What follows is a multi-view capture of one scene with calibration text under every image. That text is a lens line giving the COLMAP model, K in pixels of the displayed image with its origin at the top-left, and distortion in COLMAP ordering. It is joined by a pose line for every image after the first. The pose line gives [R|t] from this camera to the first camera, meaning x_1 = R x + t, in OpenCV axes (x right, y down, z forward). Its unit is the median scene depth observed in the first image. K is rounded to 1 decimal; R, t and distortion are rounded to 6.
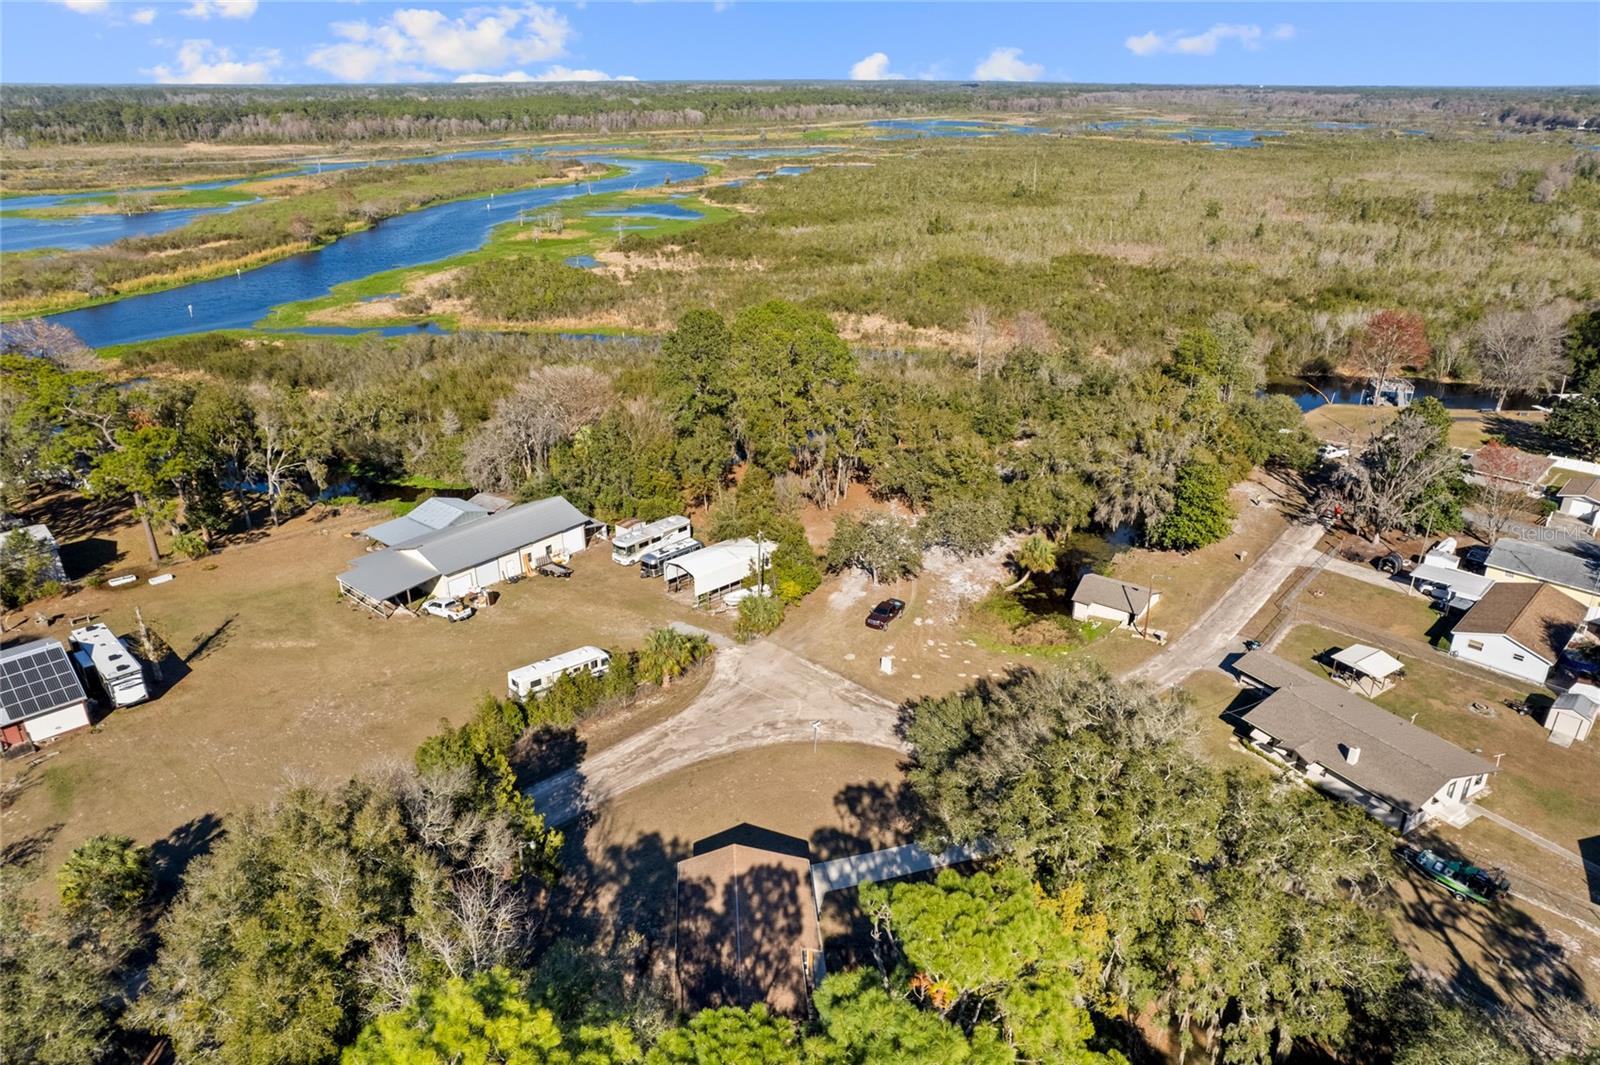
lens RADIAL K [[1050.3, 0, 807.3], [0, 1050.3, 537.2], [0, 0, 1]] dist [-0.070714, 0.061518]
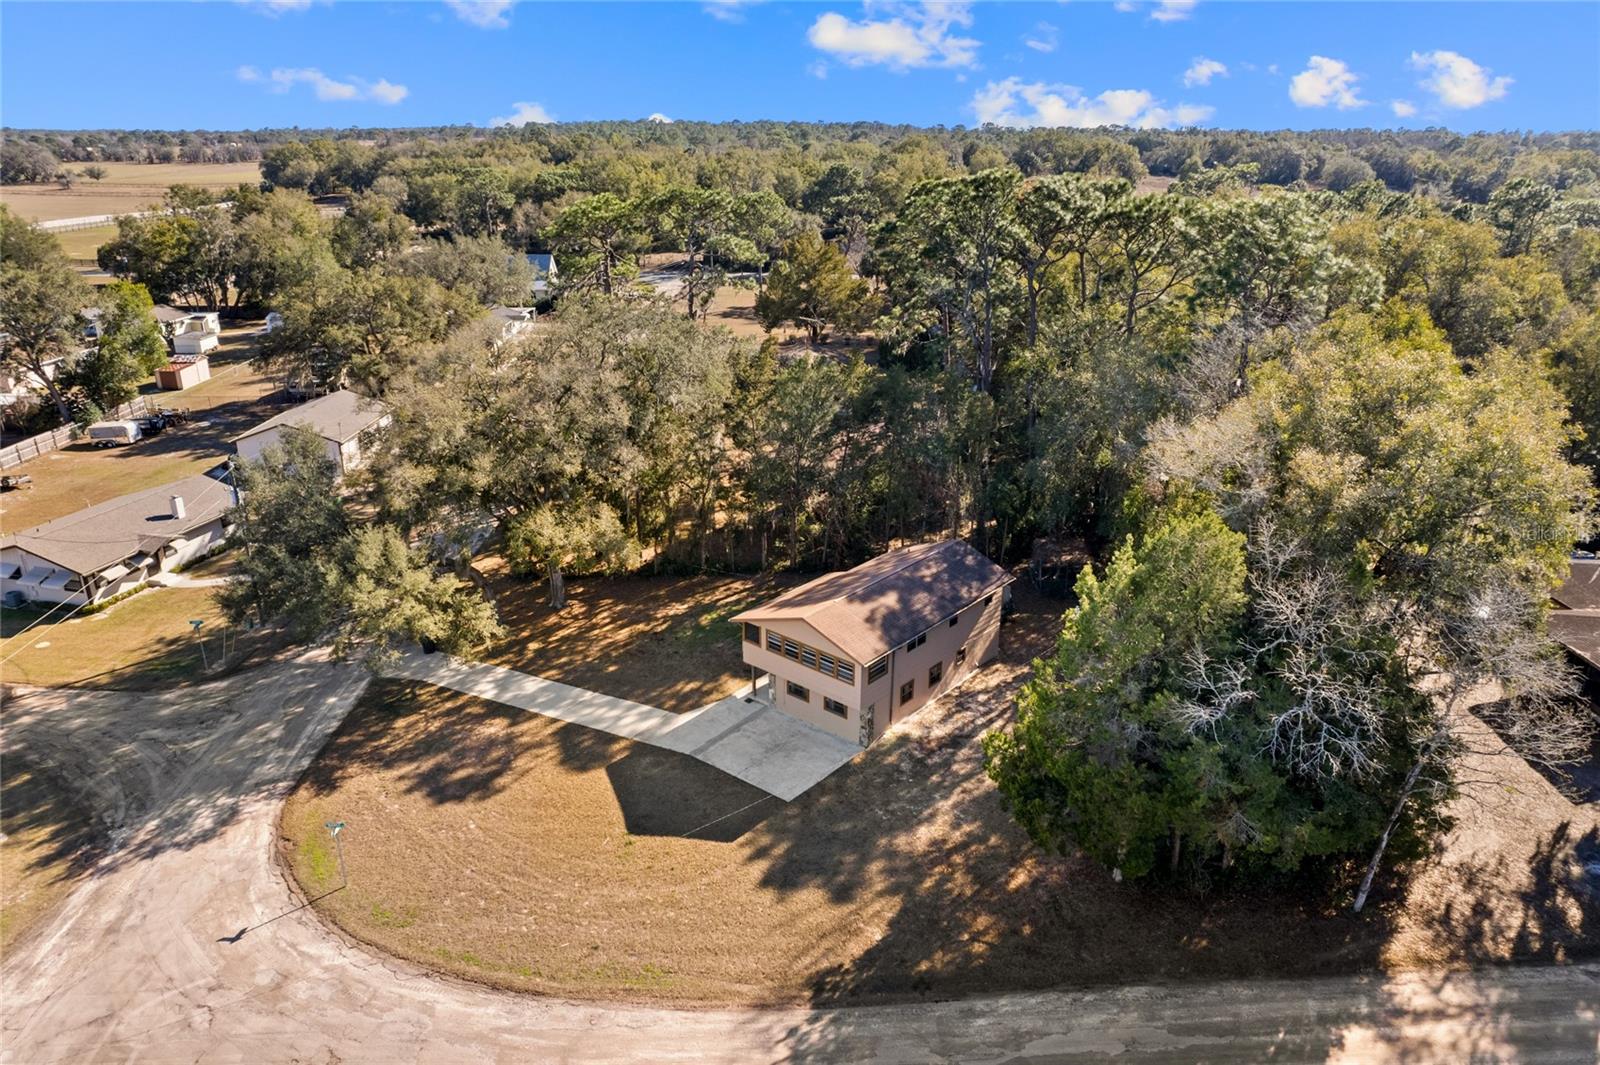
lens RADIAL K [[1063.6, 0, 814.2], [0, 1063.6, 534.4], [0, 0, 1]] dist [-0.076676, 0.072791]
pose [[-0.703013, -0.250023, 0.665779, -0.316649], [0.282195, 0.761240, 0.583849, -0.099705], [-0.652794, 0.598332, -0.464606, 0.757826]]
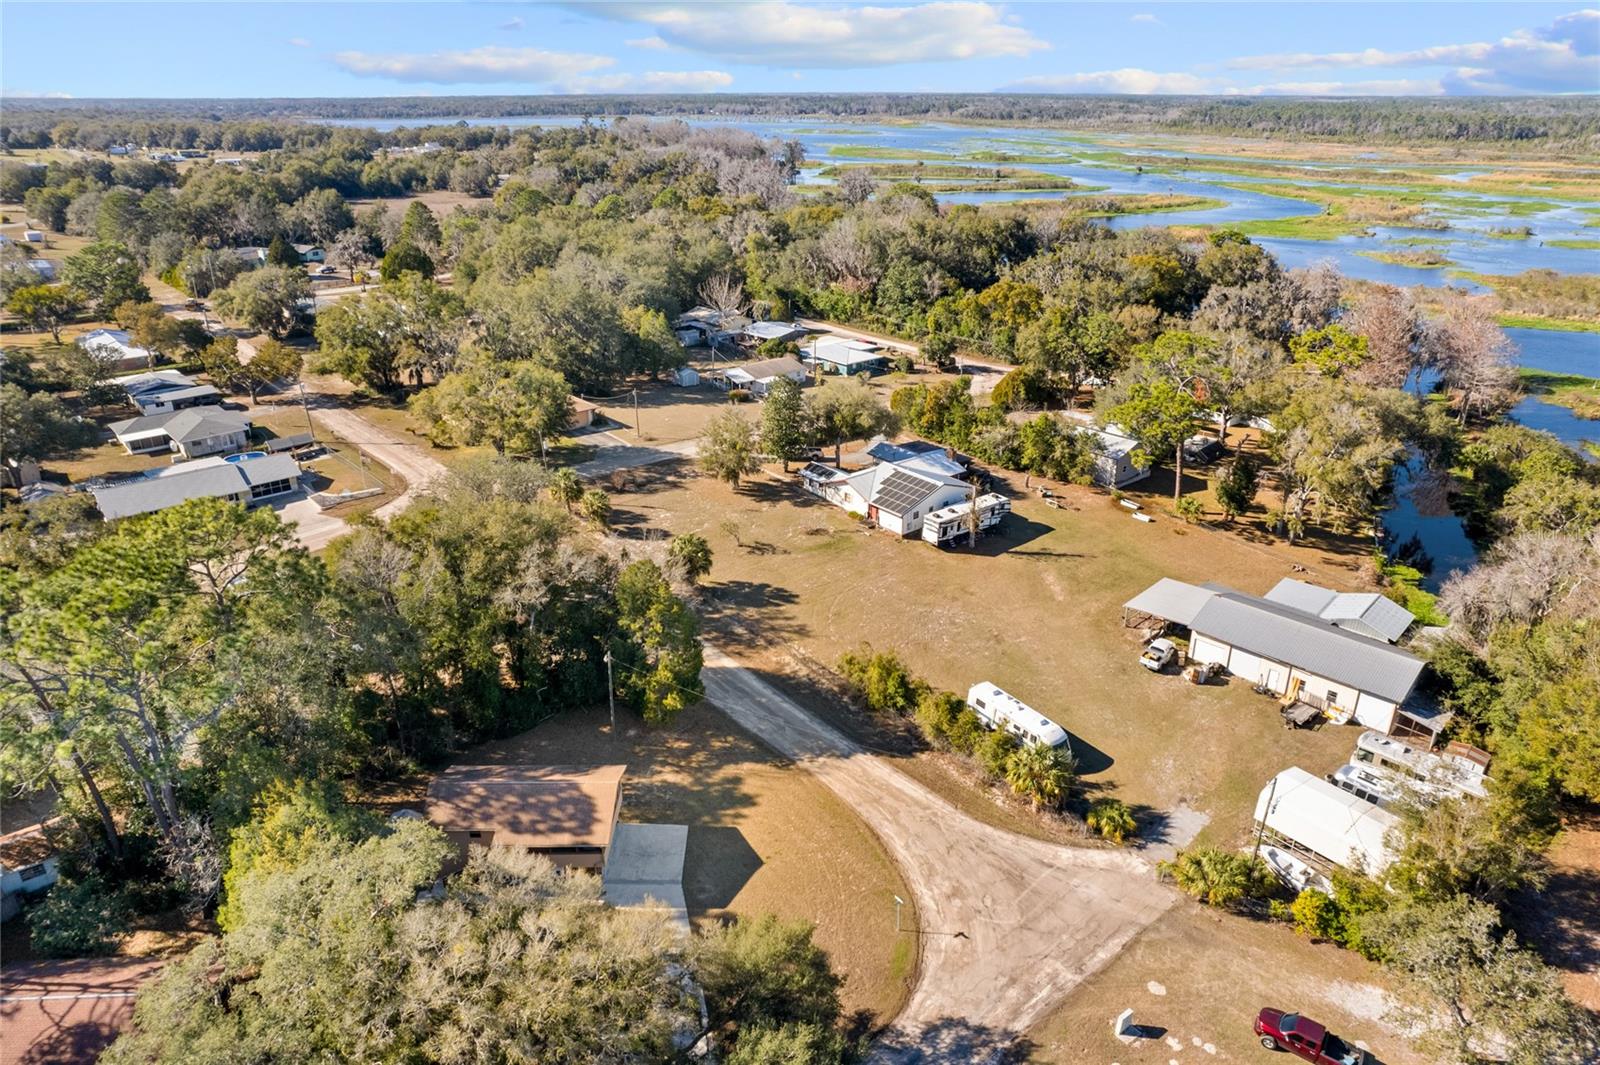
lens RADIAL K [[1021.5, 0, 811.4], [0, 1021.5, 539.4], [0, 0, 1]] dist [-0.069340, 0.060893]
pose [[-0.069674, 0.406759, -0.910875, 0.460023], [-0.403637, 0.823515, 0.398622, -0.250187], [0.912262, 0.395436, 0.106805, 0.565740]]
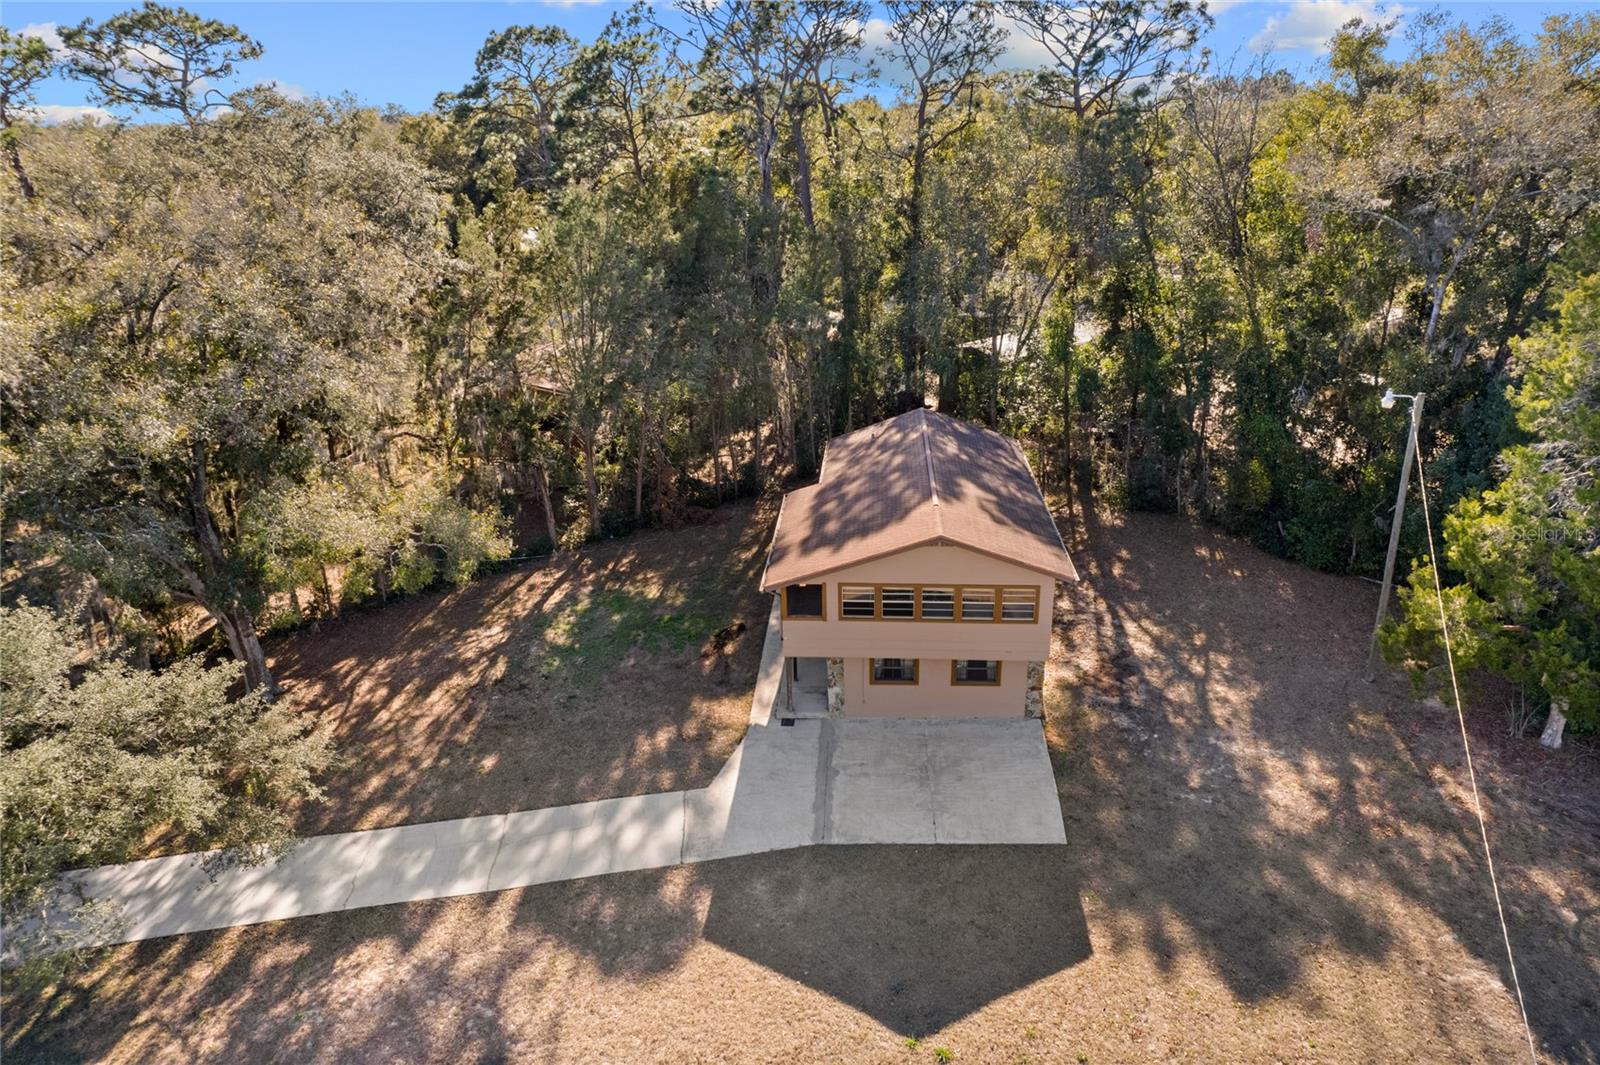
lens RADIAL K [[1021.5, 0, 811.4], [0, 1021.5, 539.4], [0, 0, 1]] dist [-0.069340, 0.060893]
pose [[-0.987542, -0.034042, 0.153631, -0.046575], [0.085400, 0.704085, 0.704962, 0.005455], [-0.132168, 0.709299, -0.692406, 0.749424]]
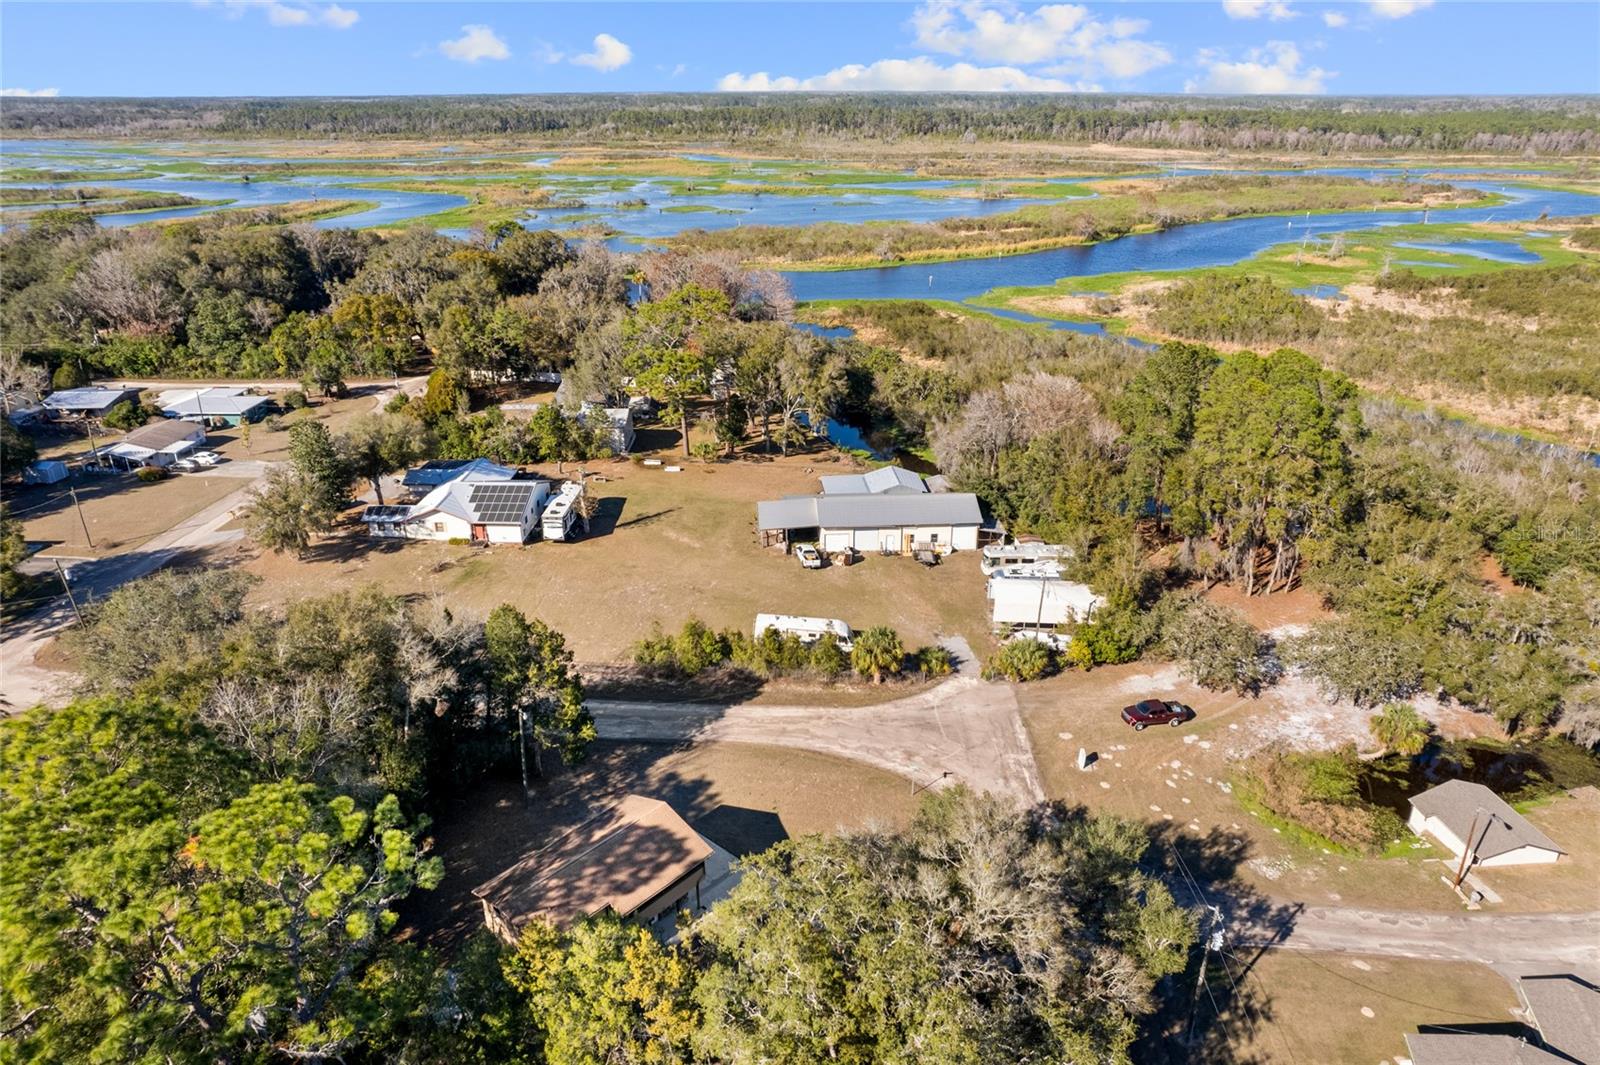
lens RADIAL K [[1035.7, 0, 800.0], [0, 1035.7, 532.5], [0, 0, 1]] dist [-0.072843, 0.064446]
pose [[0.690115, 0.287541, -0.664125, 0.377056], [-0.292164, 0.950270, 0.107834, -0.071690], [0.662104, 0.119615, 0.739804, 0.161381]]
